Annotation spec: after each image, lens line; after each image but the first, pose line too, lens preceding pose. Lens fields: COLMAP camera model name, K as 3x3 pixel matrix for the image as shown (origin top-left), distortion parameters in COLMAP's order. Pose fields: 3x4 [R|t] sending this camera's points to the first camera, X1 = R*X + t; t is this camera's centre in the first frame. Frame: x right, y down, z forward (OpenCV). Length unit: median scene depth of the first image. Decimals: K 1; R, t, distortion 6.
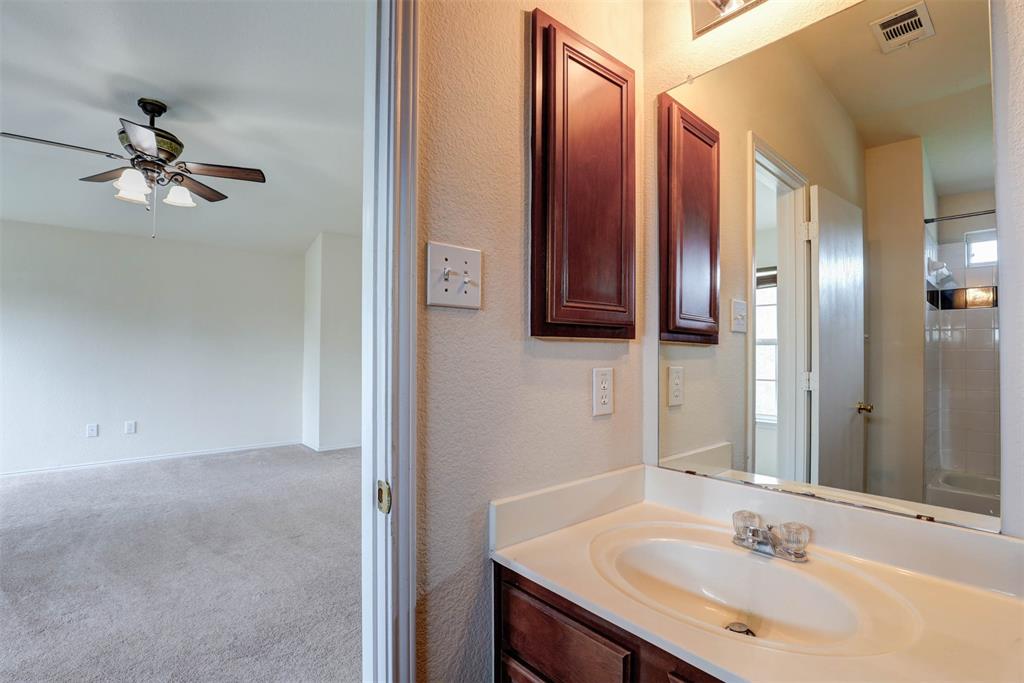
lens RADIAL K [[466.3, 0, 510.3], [0, 466.3, 343.5], [0, 0, 1]] dist [-0.032337, -0.000742]
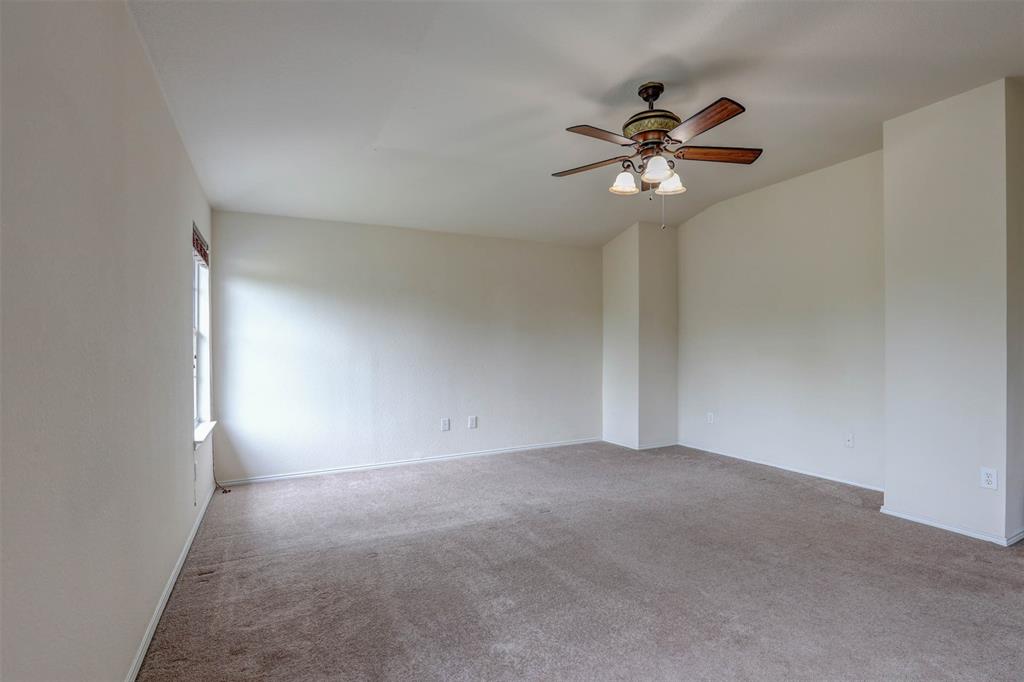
lens RADIAL K [[466.3, 0, 512.0], [0, 466.3, 349.2], [0, 0, 1]] dist [-0.032337, -0.000742]
pose [[0.972641, -0.007478, -0.232193, -0.519217], [0.011684, 0.999792, 0.016742, 0.000877], [0.232019, -0.018997, 0.972526, -0.012830]]
